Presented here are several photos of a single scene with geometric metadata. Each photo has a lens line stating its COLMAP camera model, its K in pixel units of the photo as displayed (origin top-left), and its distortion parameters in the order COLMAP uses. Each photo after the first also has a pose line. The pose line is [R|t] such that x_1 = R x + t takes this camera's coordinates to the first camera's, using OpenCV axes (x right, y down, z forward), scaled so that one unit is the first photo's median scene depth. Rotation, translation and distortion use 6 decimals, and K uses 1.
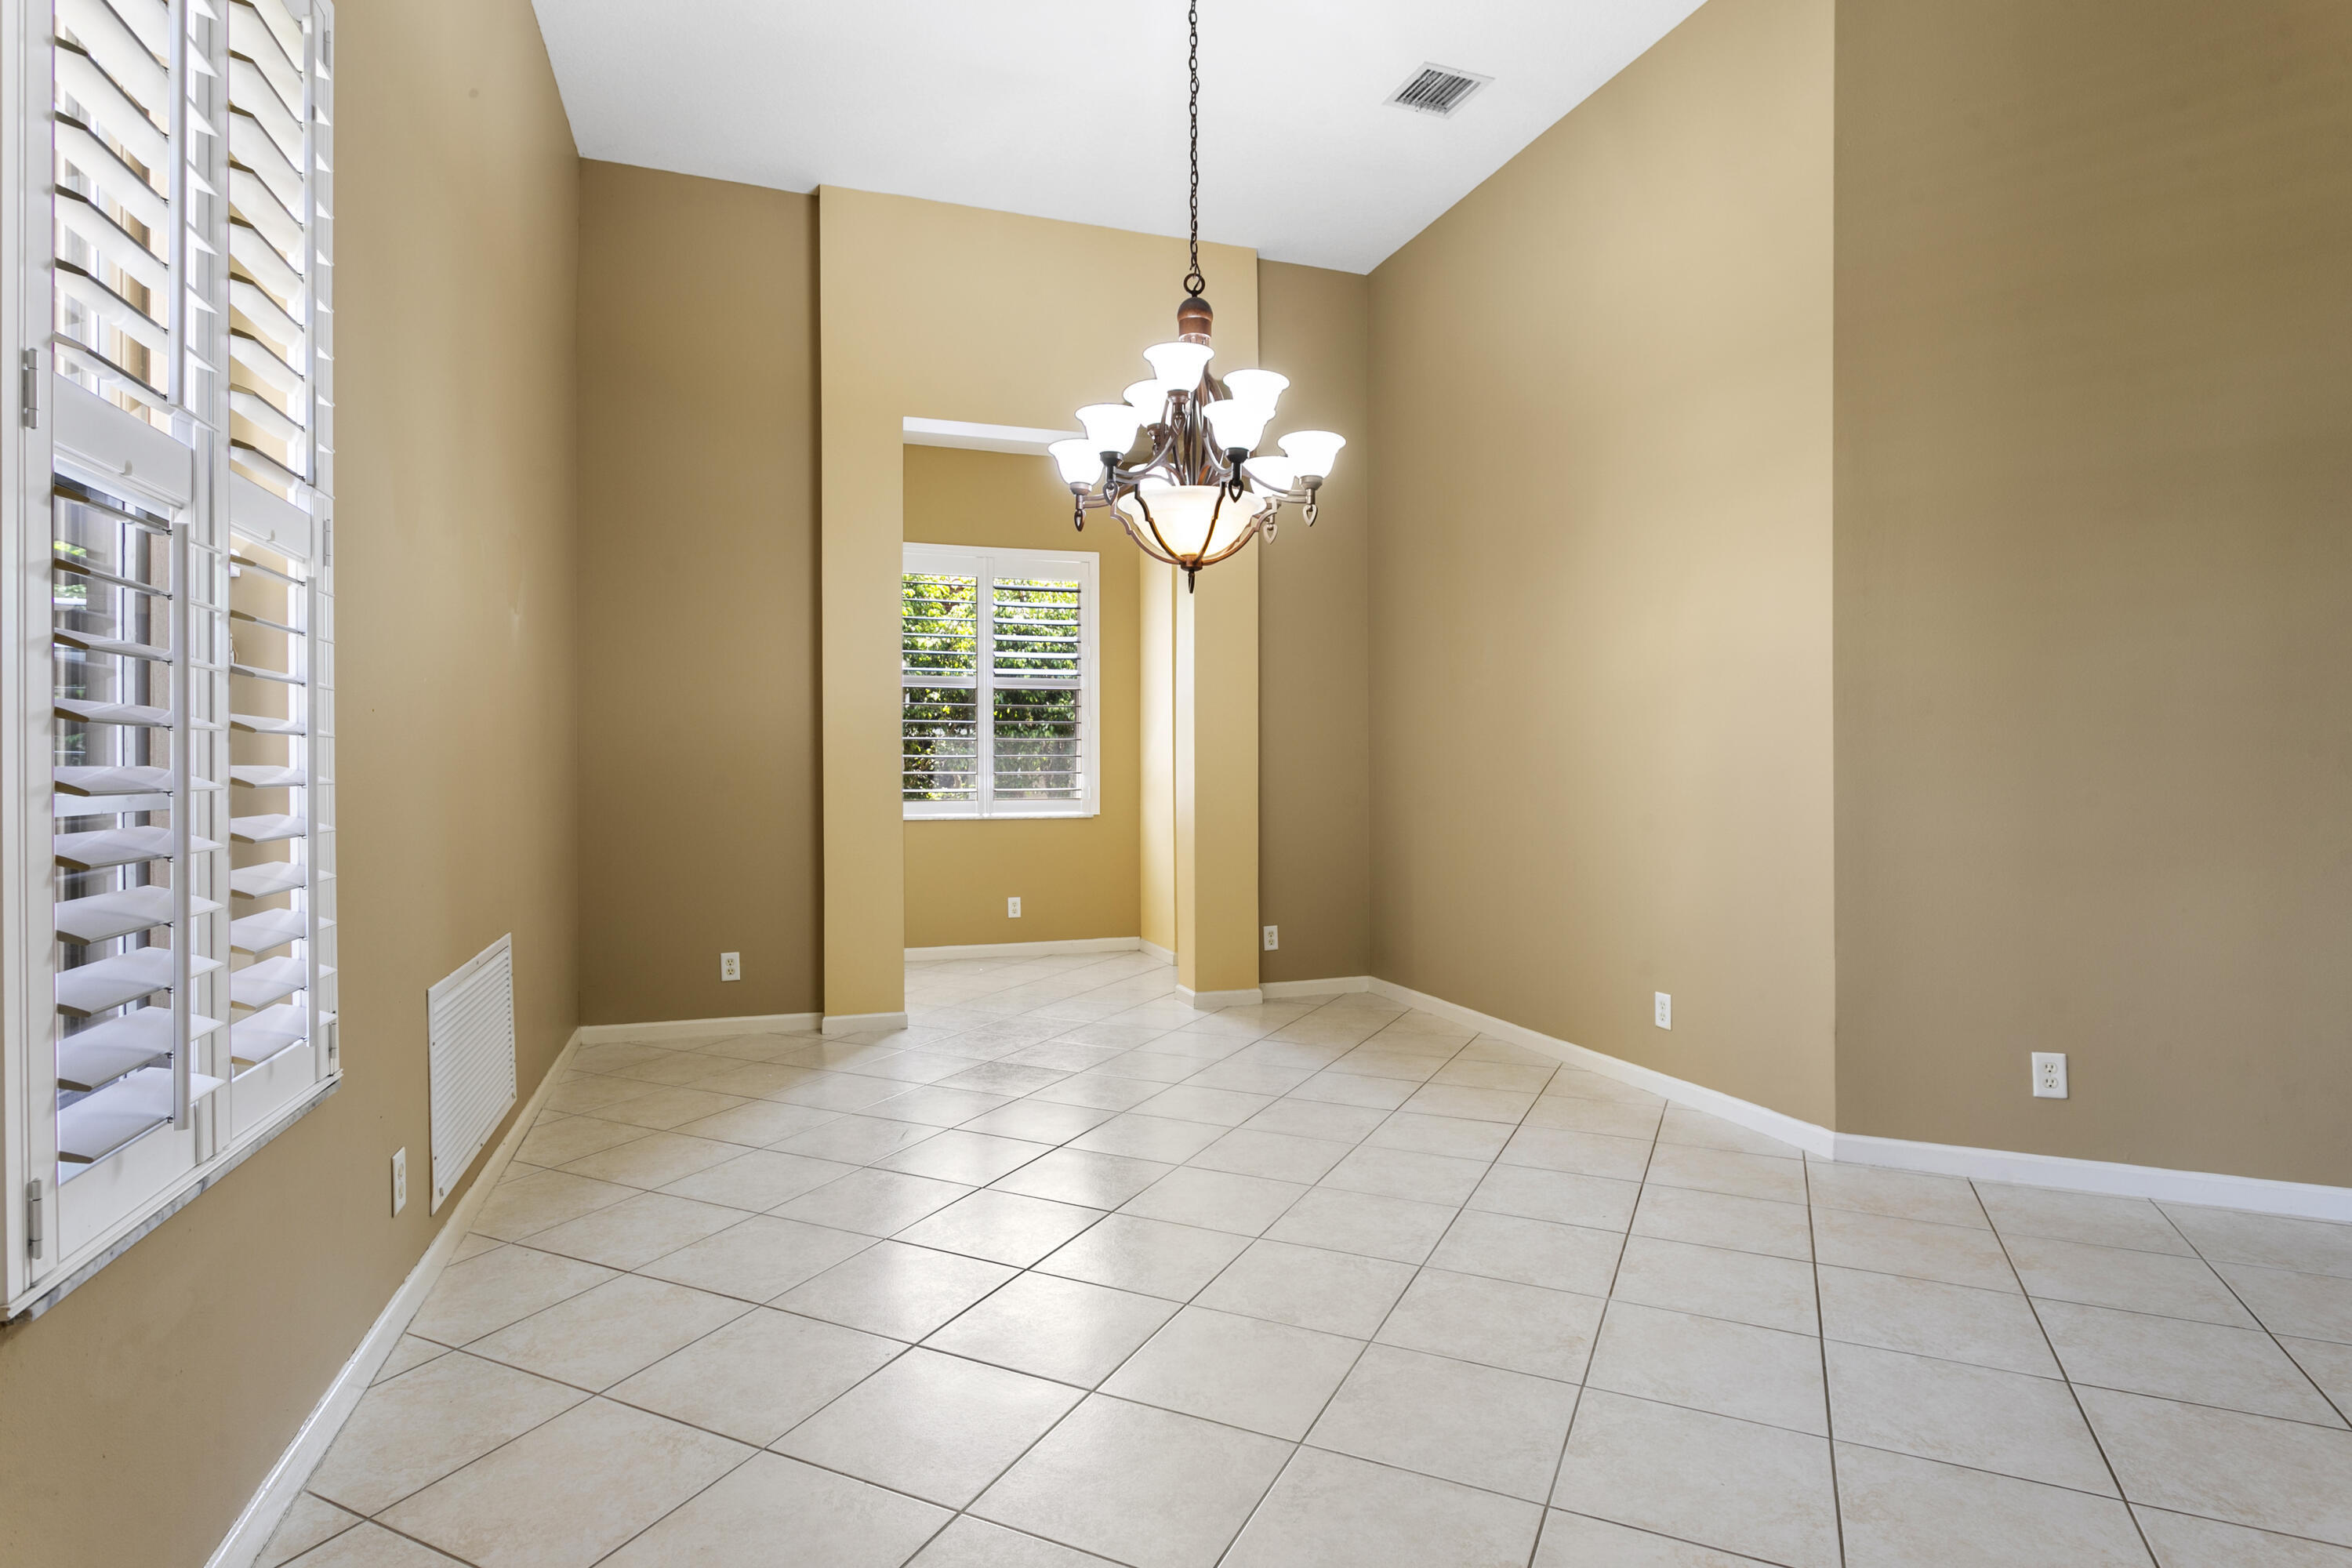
lens RADIAL K [[1177.0, 0, 1182.8], [0, 1177.0, 778.4], [0, 0, 1]] dist [-0.019031, 0.010096]
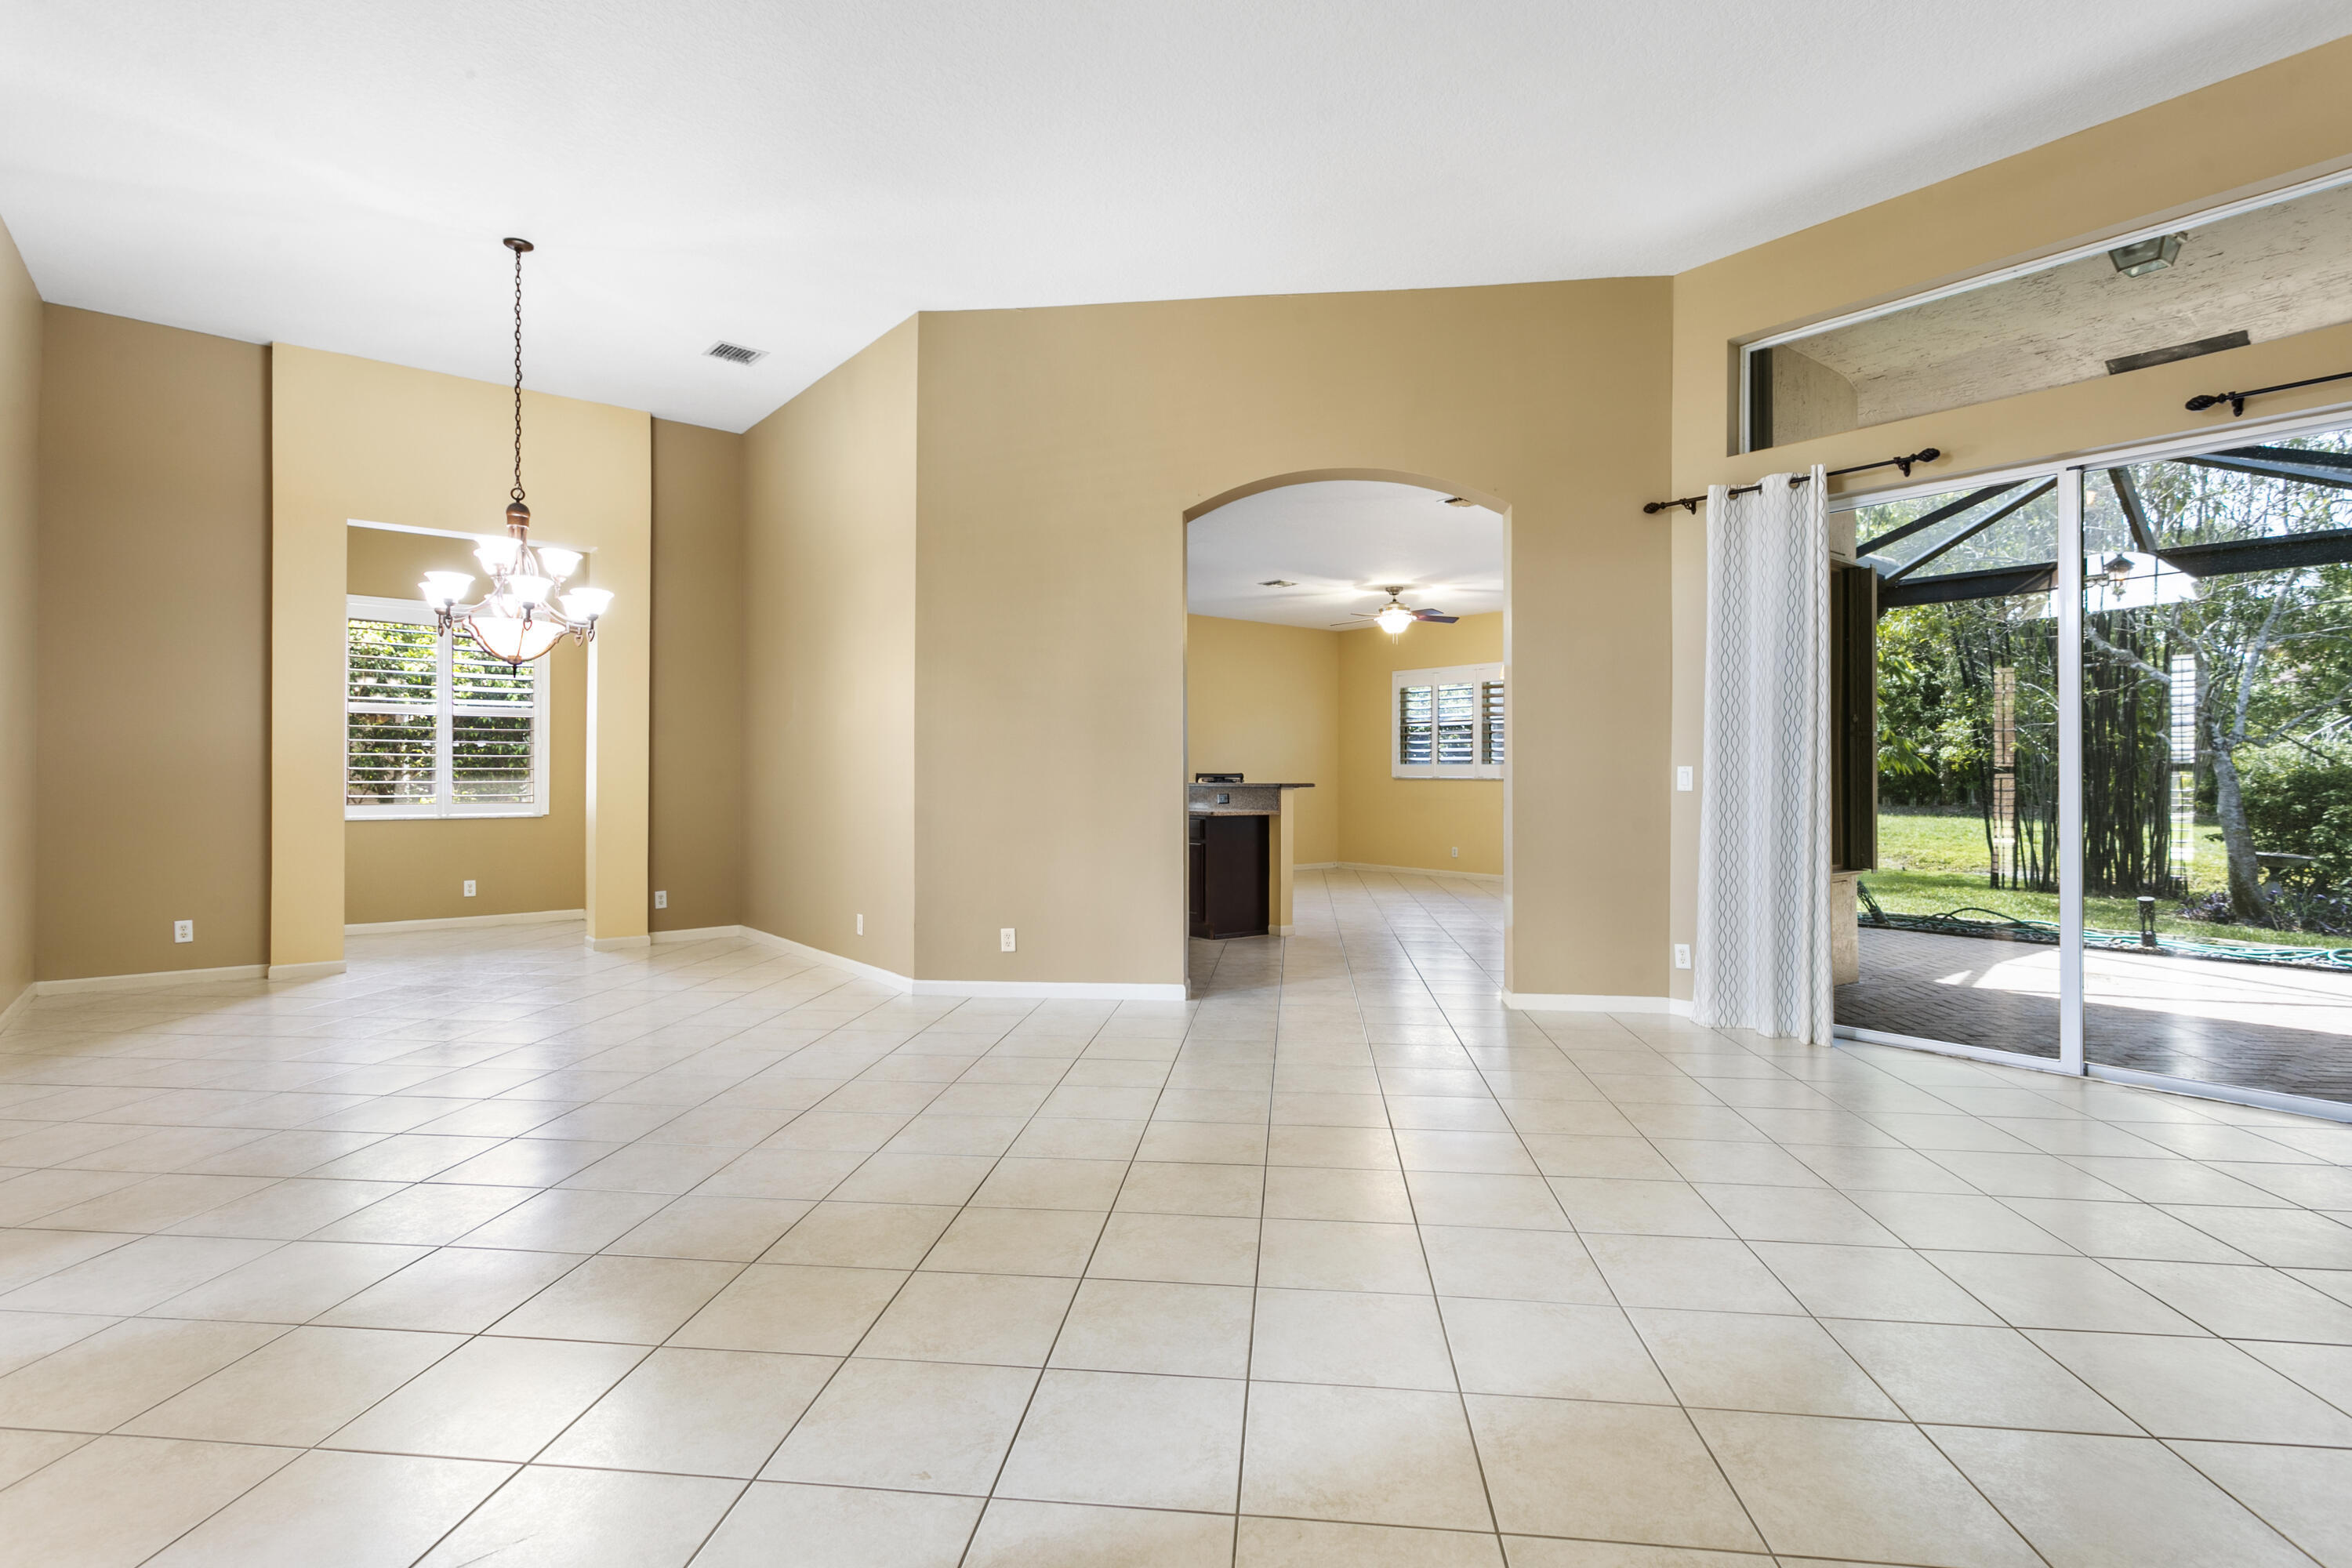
lens RADIAL K [[1132.7, 0, 1171.3], [0, 1132.7, 766.5], [0, 0, 1]] dist [0.005301, 0.000143]
pose [[0.947273, 0.003466, 0.320409, 0.243436], [0.001112, 0.999900, -0.014102, -0.004723], [-0.320426, 0.013715, 0.947174, -0.540875]]
